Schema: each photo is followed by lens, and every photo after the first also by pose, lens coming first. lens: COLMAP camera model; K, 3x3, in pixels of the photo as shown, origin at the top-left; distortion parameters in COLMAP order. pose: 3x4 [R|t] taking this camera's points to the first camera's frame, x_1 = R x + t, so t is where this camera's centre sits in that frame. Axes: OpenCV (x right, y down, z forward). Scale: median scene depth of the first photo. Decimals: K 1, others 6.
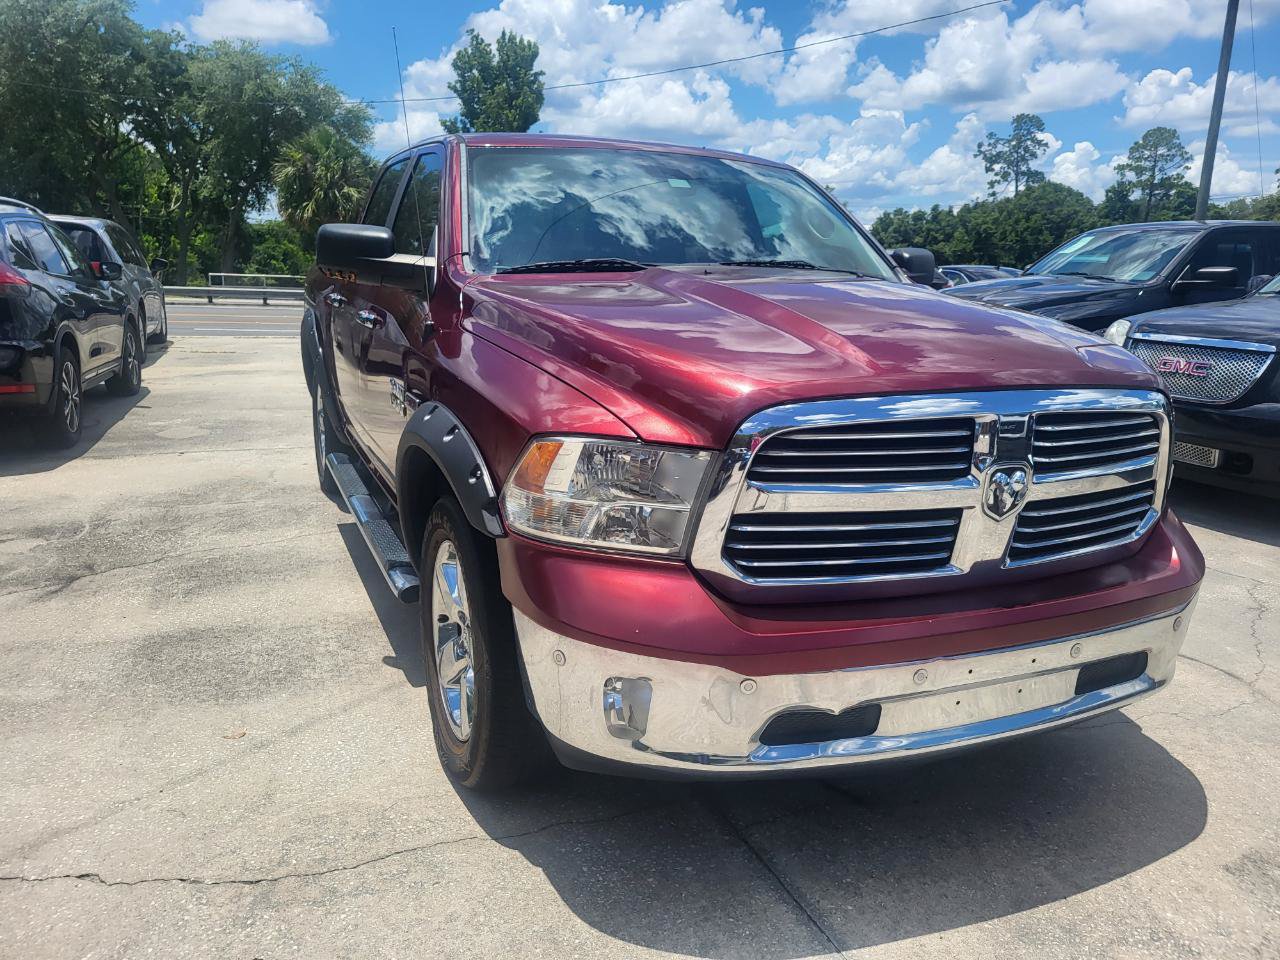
lens RADIAL K [[973.9, 0, 649.7], [0, 973.9, 482.6], [0, 0, 1]] dist [0.057277, -0.048279]
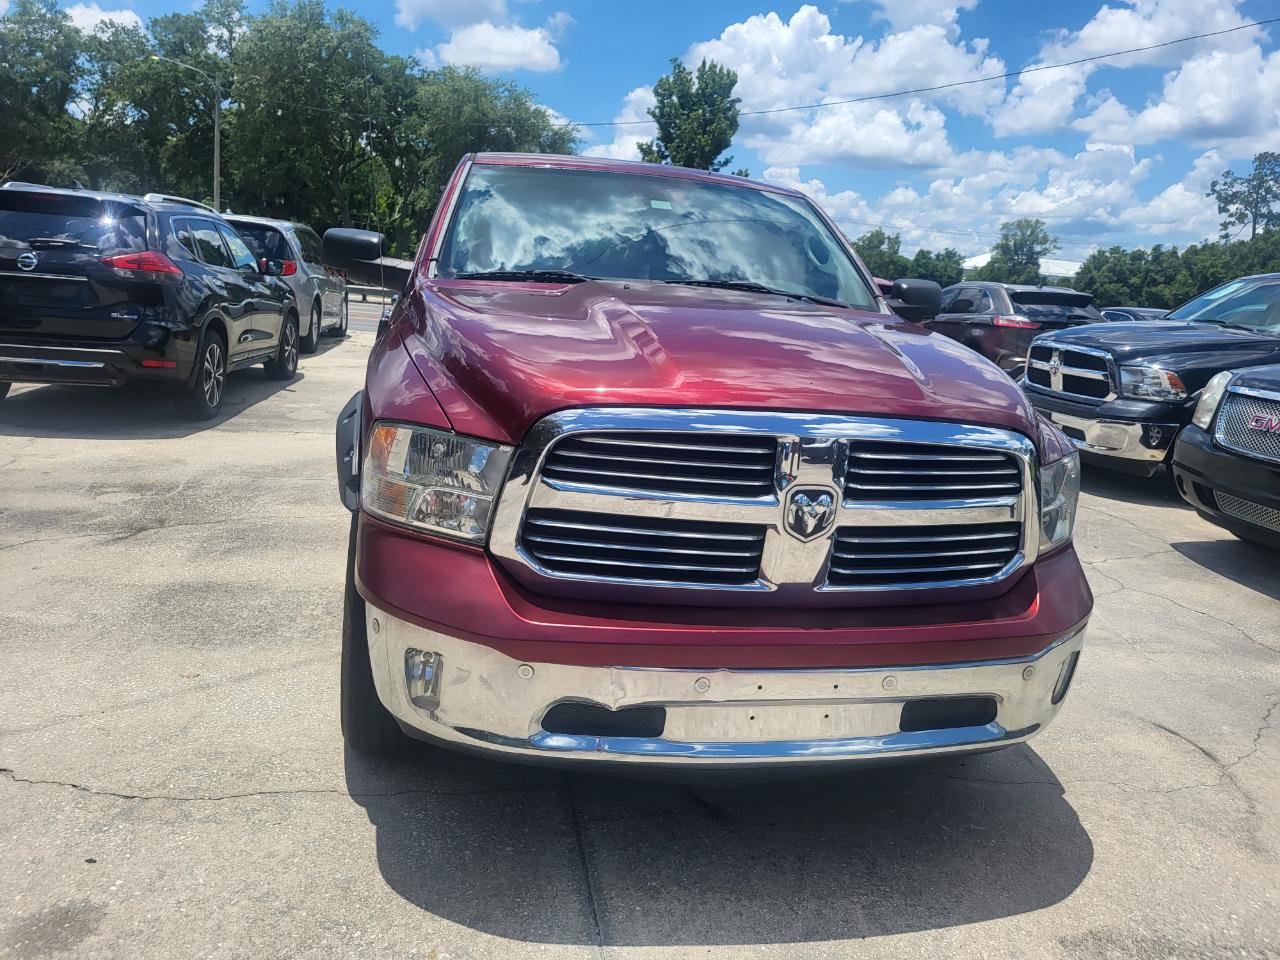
lens RADIAL K [[973.9, 0, 649.3], [0, 973.9, 458.8], [0, 0, 1]] dist [0.057277, -0.048279]
pose [[0.979494, 0.086445, -0.181985, 0.153072], [-0.094501, 0.994871, -0.036059, 0.002148], [0.177935, 0.052518, 0.982640, -0.009571]]
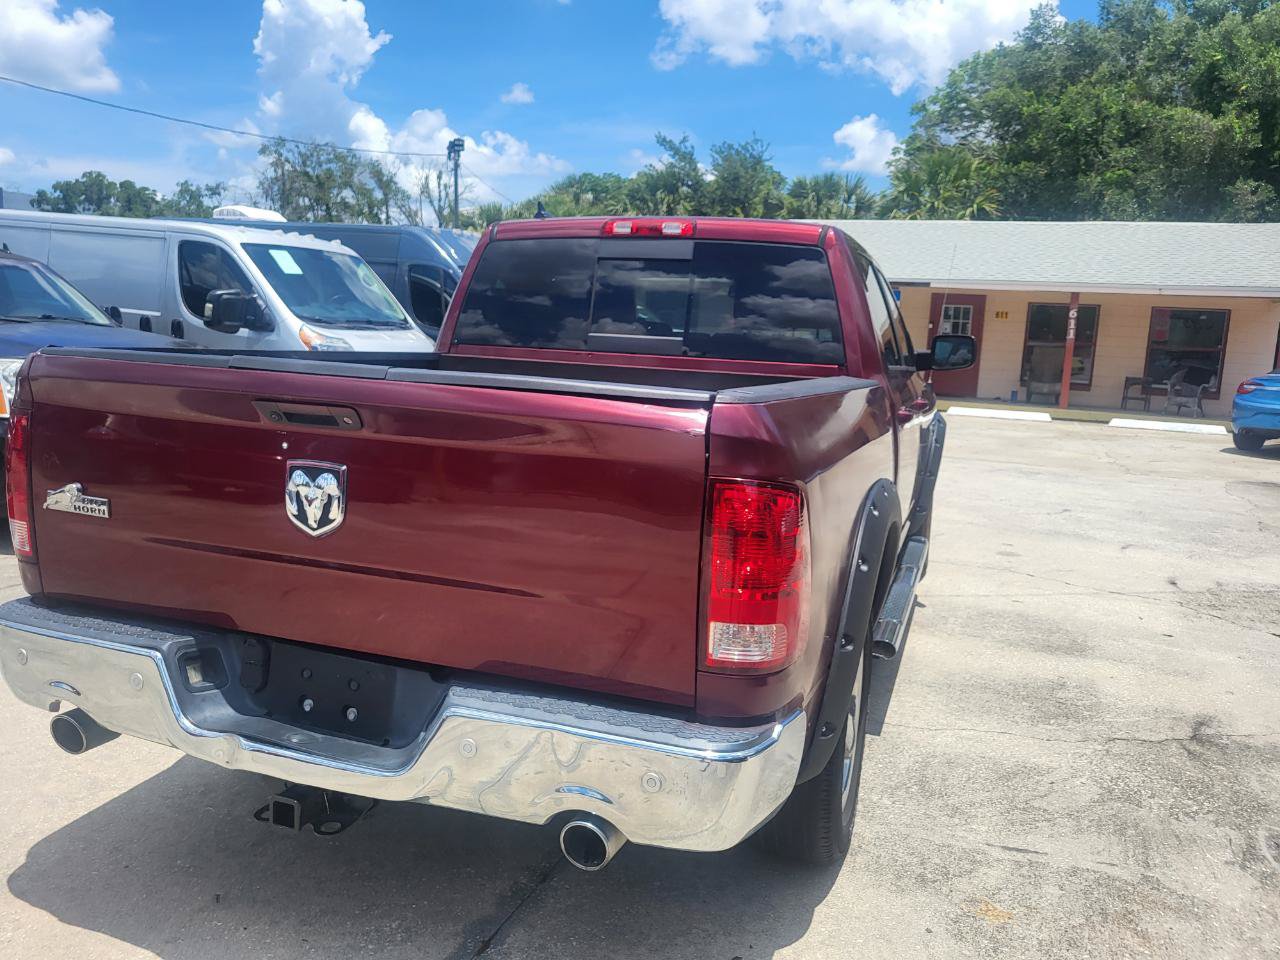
lens RADIAL K [[973.9, 0, 635.7], [0, 973.9, 463.3], [0, 0, 1]] dist [0.057277, -0.048279]
pose [[-0.726160, -0.160299, 0.668578, -0.633124], [0.085069, 0.944019, 0.318735, -0.382806], [-0.682243, 0.288328, -0.671872, 1.537828]]
